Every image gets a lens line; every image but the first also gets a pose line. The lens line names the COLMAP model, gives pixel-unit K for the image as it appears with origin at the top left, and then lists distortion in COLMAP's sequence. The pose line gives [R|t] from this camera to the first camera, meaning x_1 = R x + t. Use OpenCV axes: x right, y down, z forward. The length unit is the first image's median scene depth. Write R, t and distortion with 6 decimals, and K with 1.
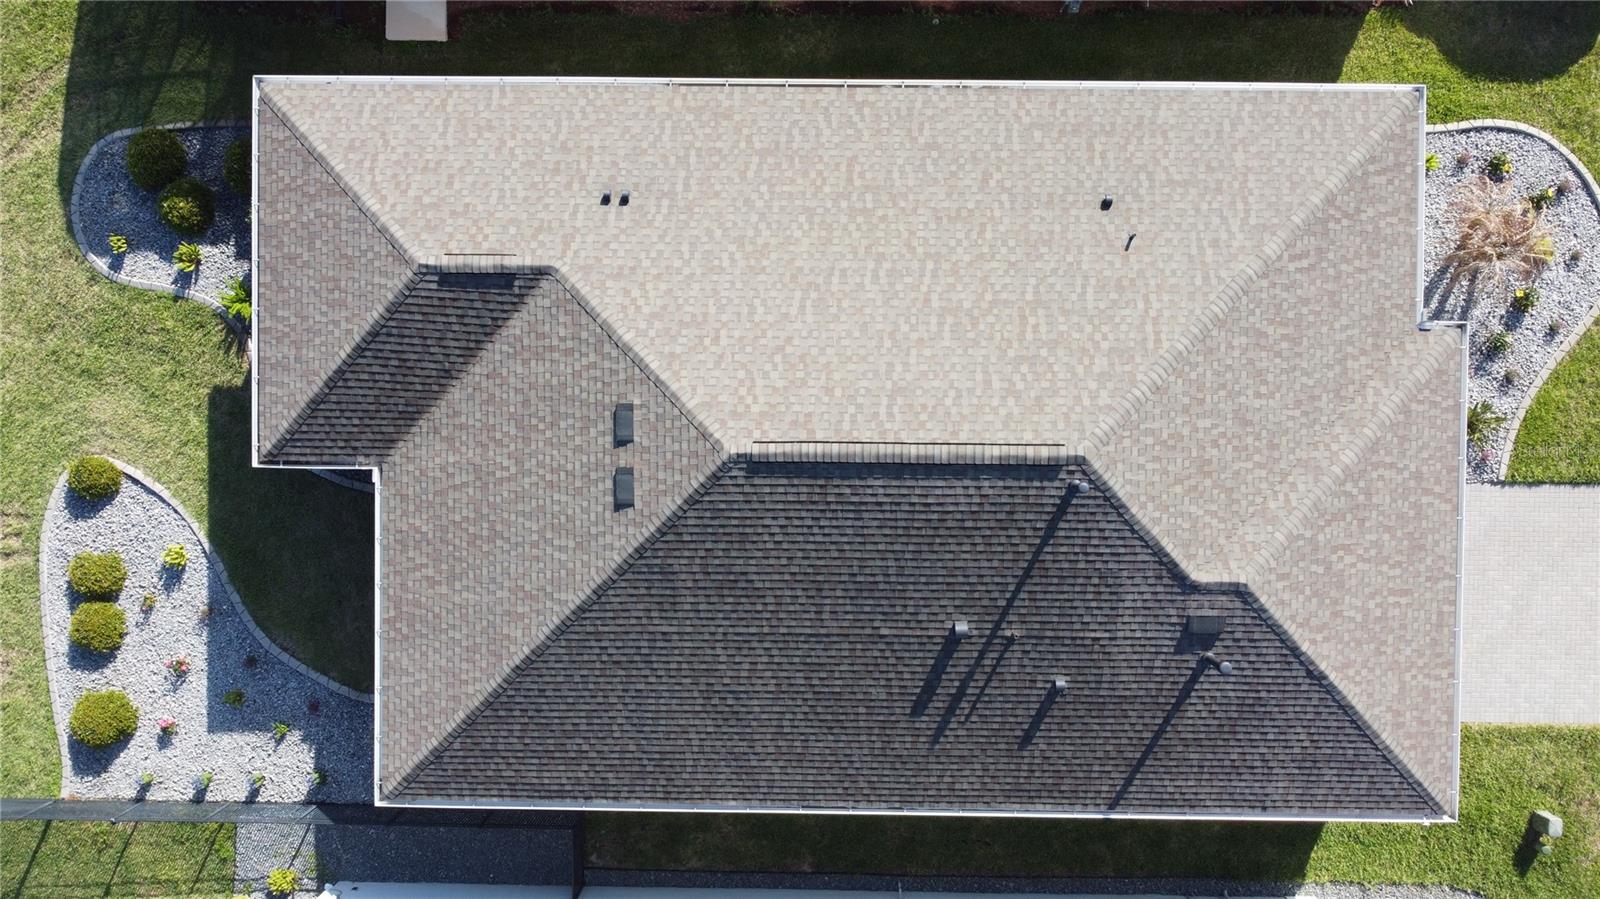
lens RADIAL K [[1207.2, 0, 796.2], [0, 1207.2, 455.9], [0, 0, 1]] dist [0.003928, -0.011920]
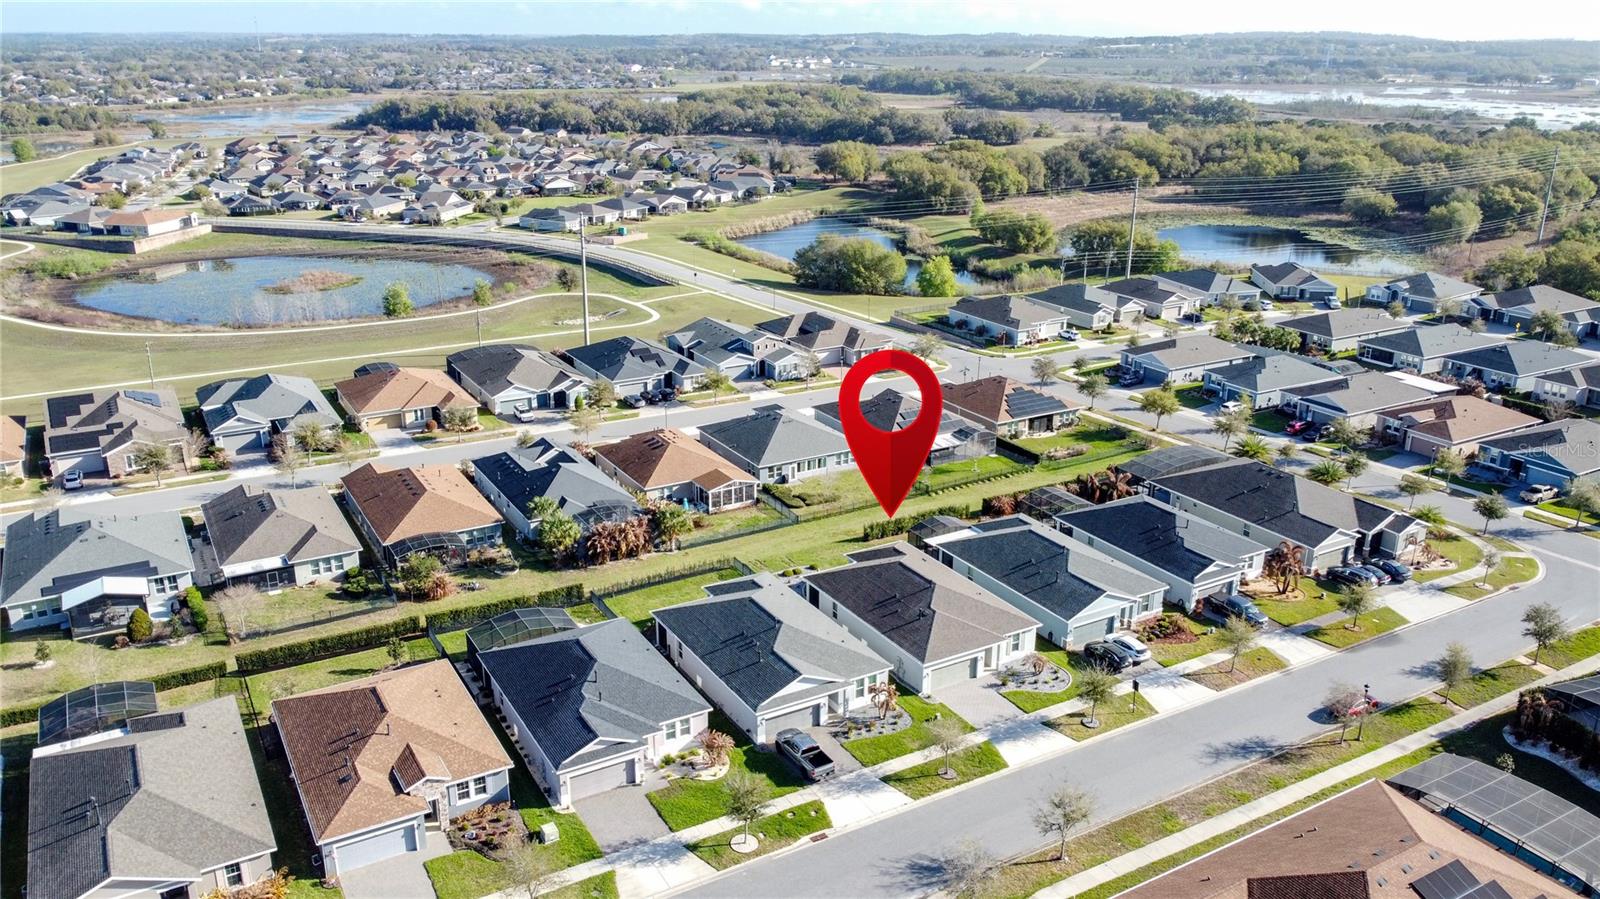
lens RADIAL K [[1207.2, 0, 805.1], [0, 1207.2, 451.7], [0, 0, 1]] dist [0.003928, -0.011920]
pose [[0.516667, 0.282681, -0.808175, 3.207785], [-0.855356, 0.128852, -0.501761, 2.436753], [-0.037703, 0.950520, 0.308367, -0.948311]]
